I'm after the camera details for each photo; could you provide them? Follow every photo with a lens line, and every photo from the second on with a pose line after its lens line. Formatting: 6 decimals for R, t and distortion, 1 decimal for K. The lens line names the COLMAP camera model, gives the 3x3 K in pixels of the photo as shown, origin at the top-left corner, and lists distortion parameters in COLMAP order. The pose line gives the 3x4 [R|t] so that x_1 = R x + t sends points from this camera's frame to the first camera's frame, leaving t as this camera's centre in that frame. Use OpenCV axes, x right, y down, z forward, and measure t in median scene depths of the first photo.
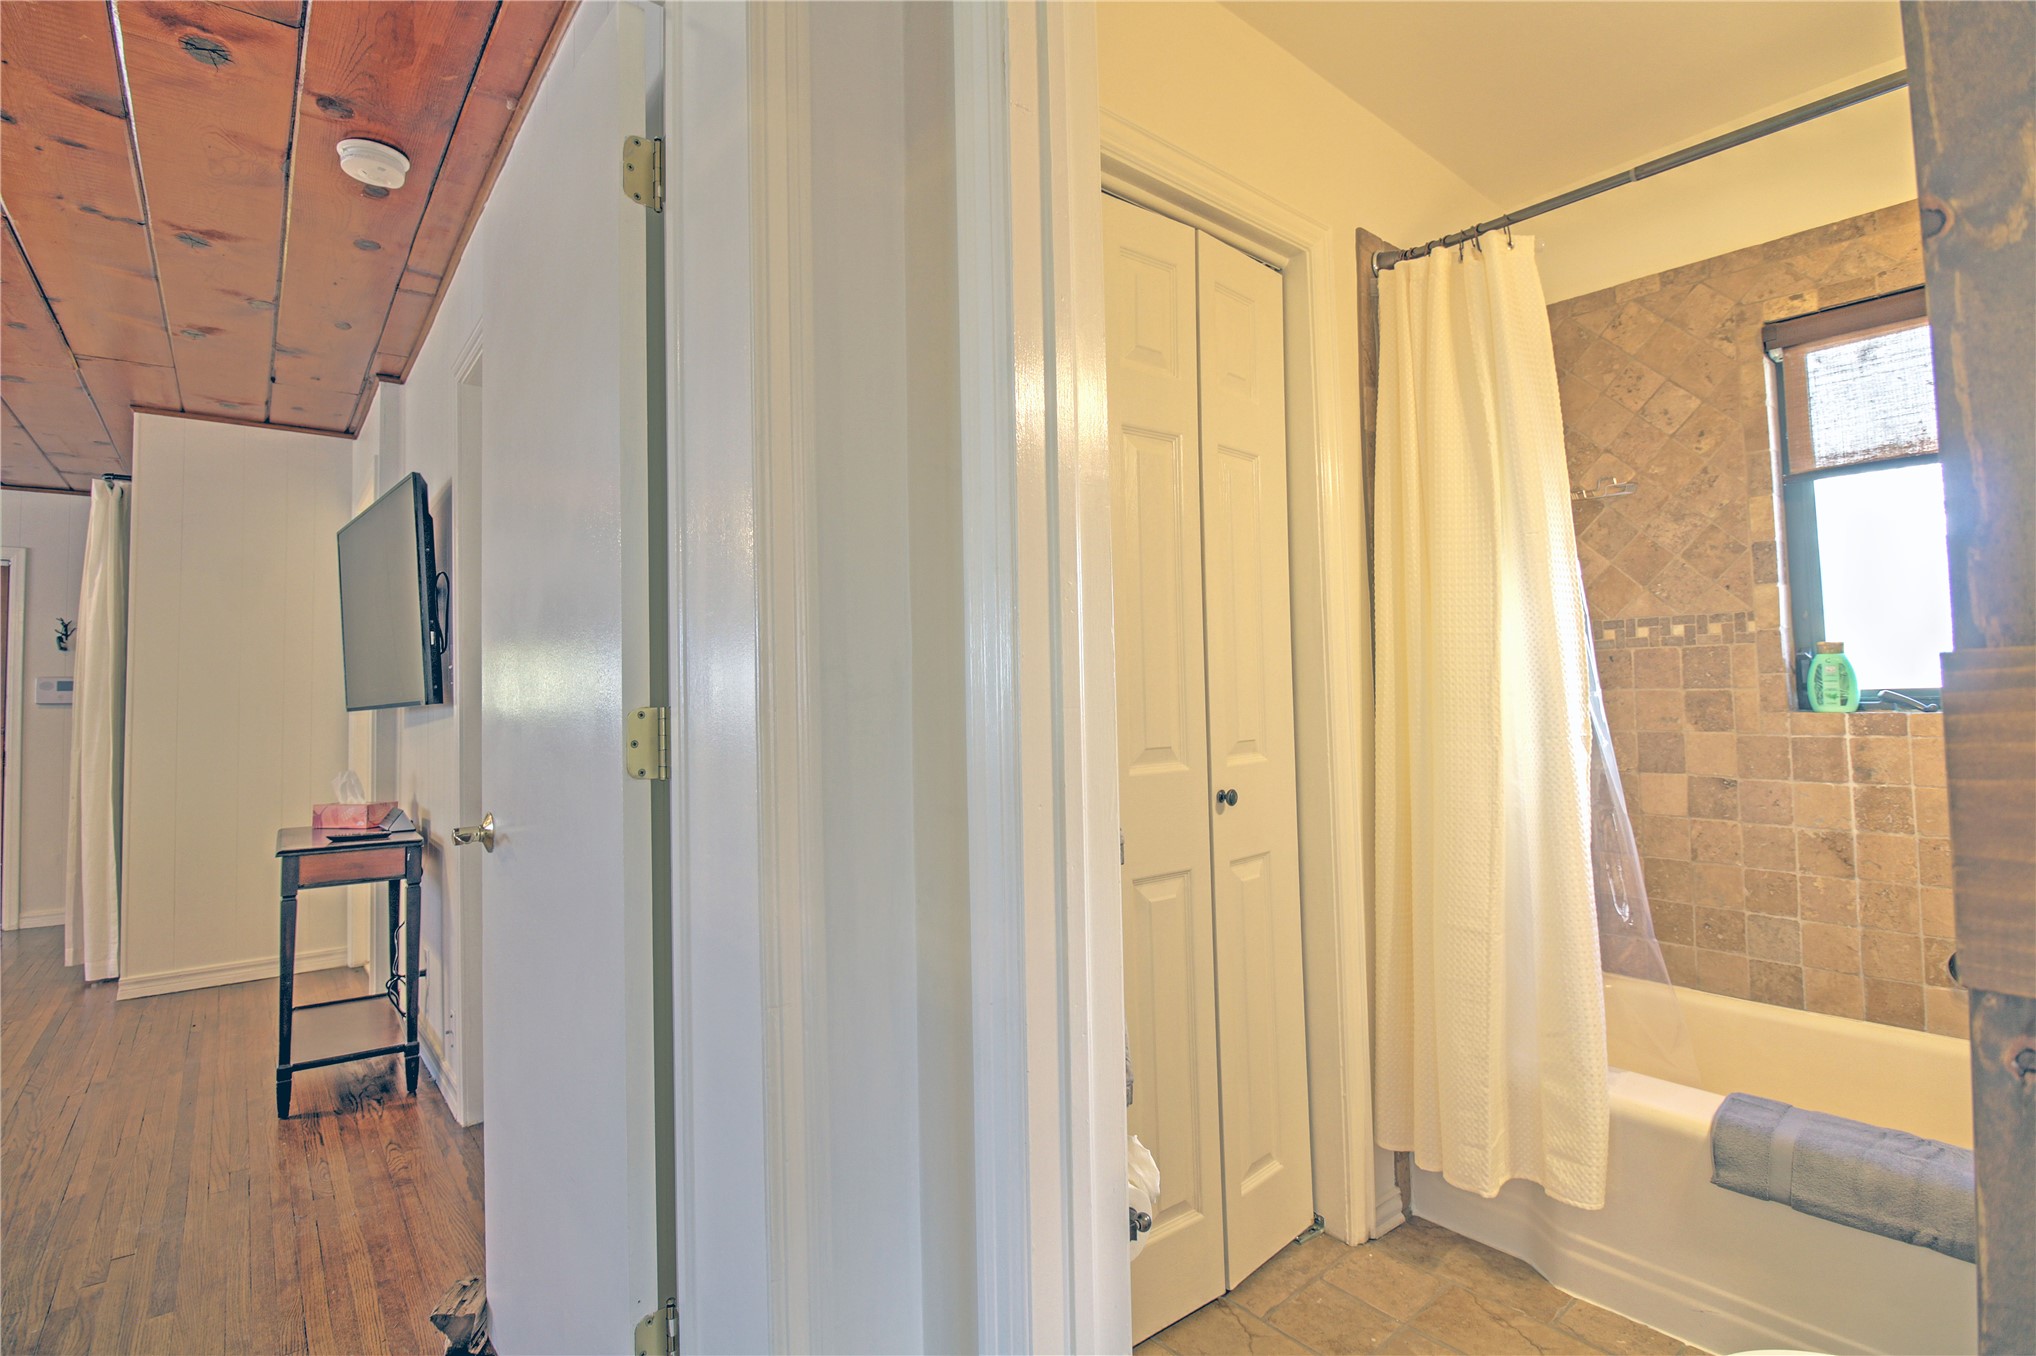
lens RADIAL K [[929.9, 0, 1017.2], [0, 929.9, 645.1], [0, 0, 1]] dist [-0.018124, -0.004029]
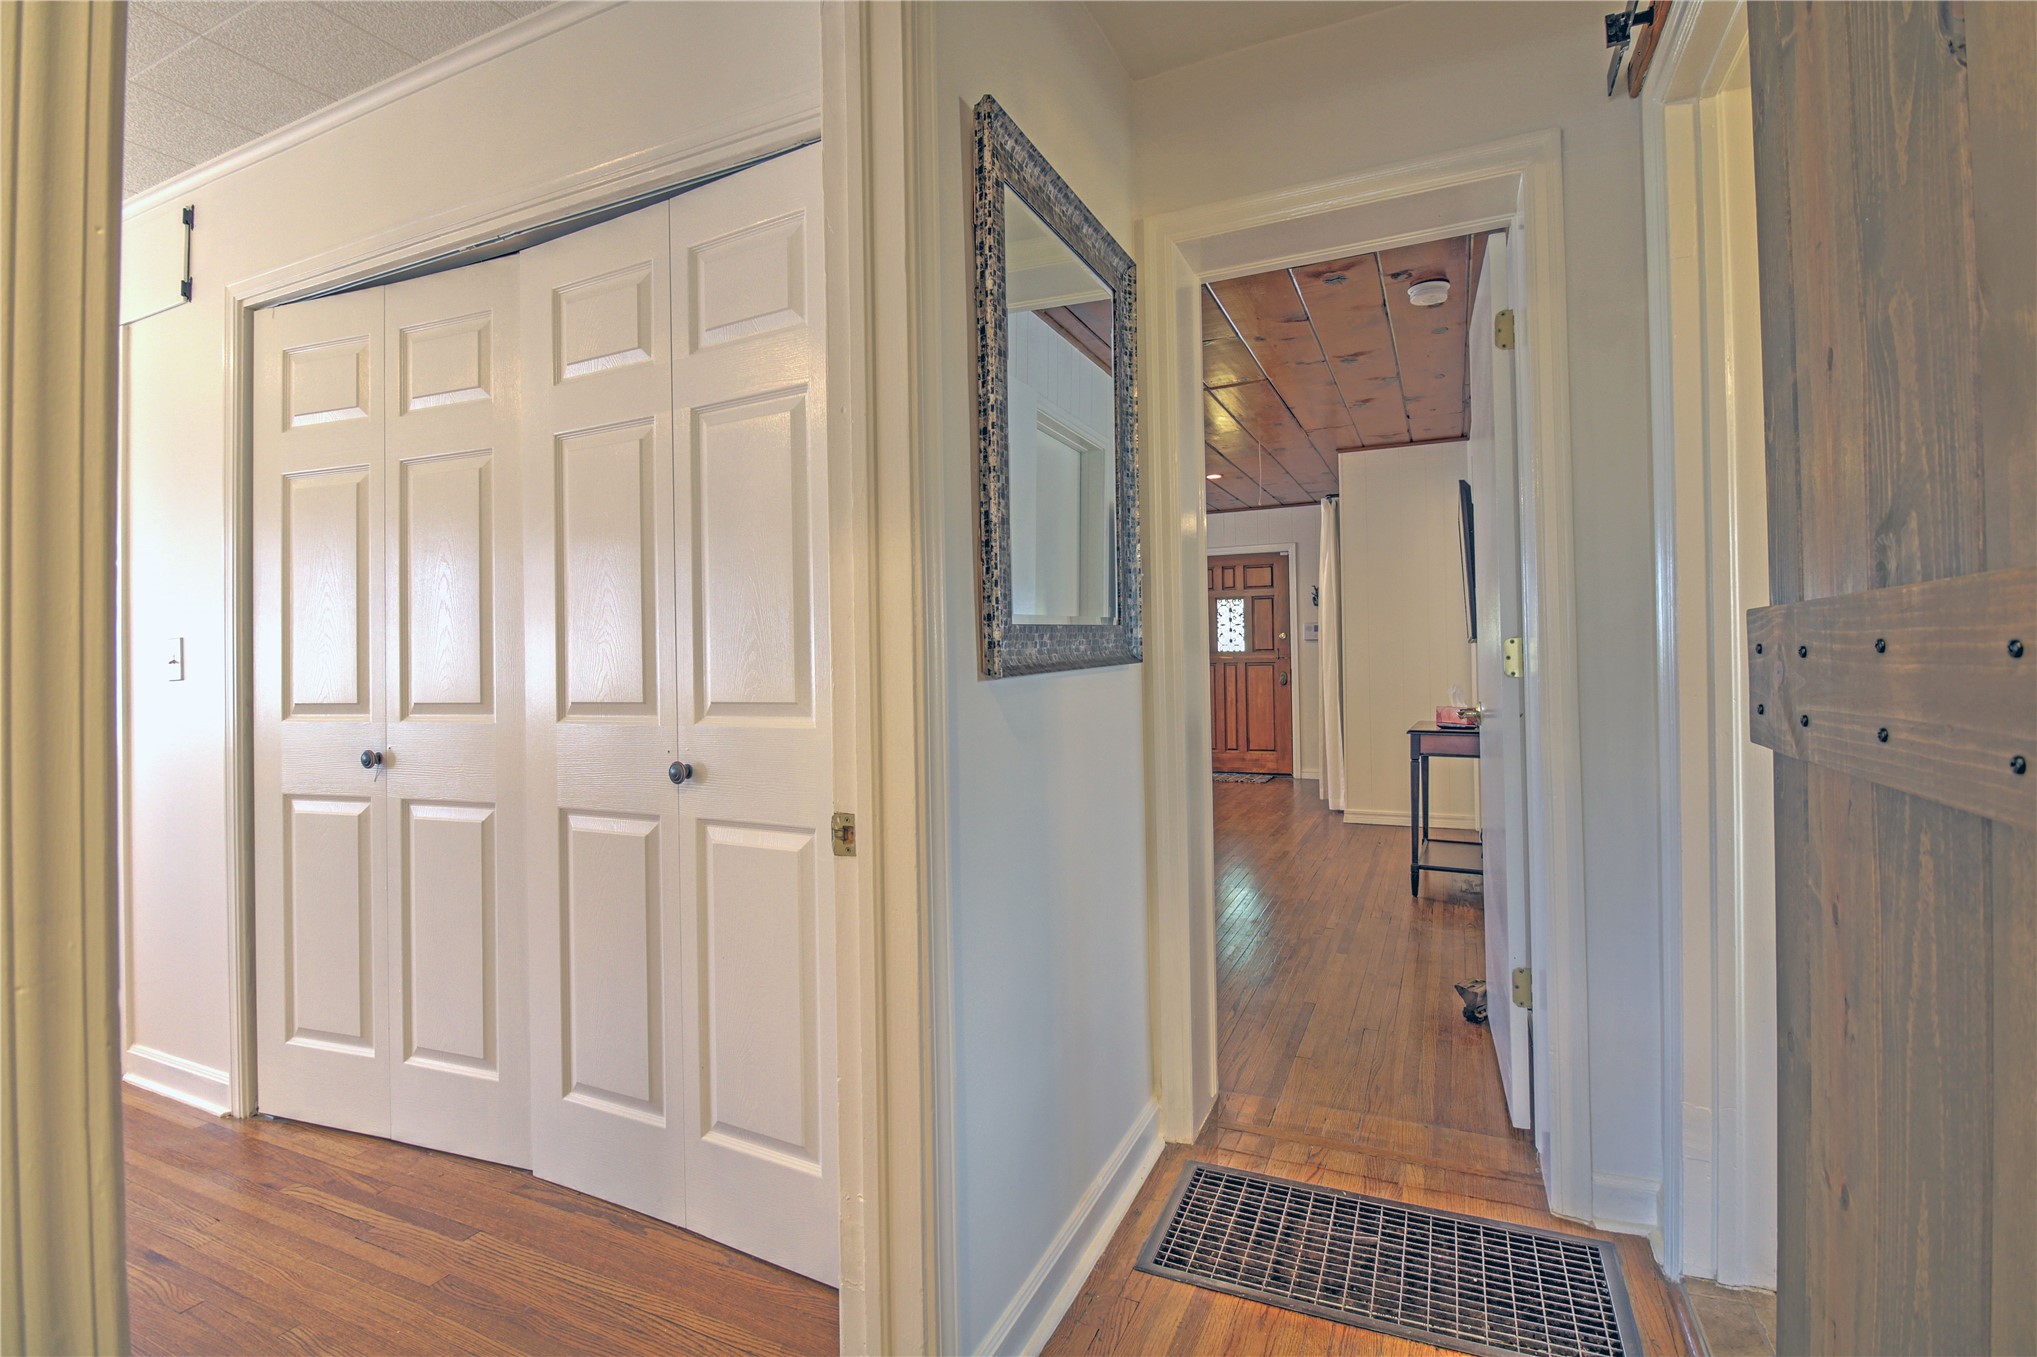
lens RADIAL K [[940.2, 0, 1024.2], [0, 940.2, 653.6], [0, 0, 1]] dist [0.001903, -0.014131]
pose [[0.428714, 0.013558, -0.903339, 0.385937], [0.055768, 0.997583, 0.041439, -0.014090], [0.901717, -0.068143, 0.426922, -0.295393]]
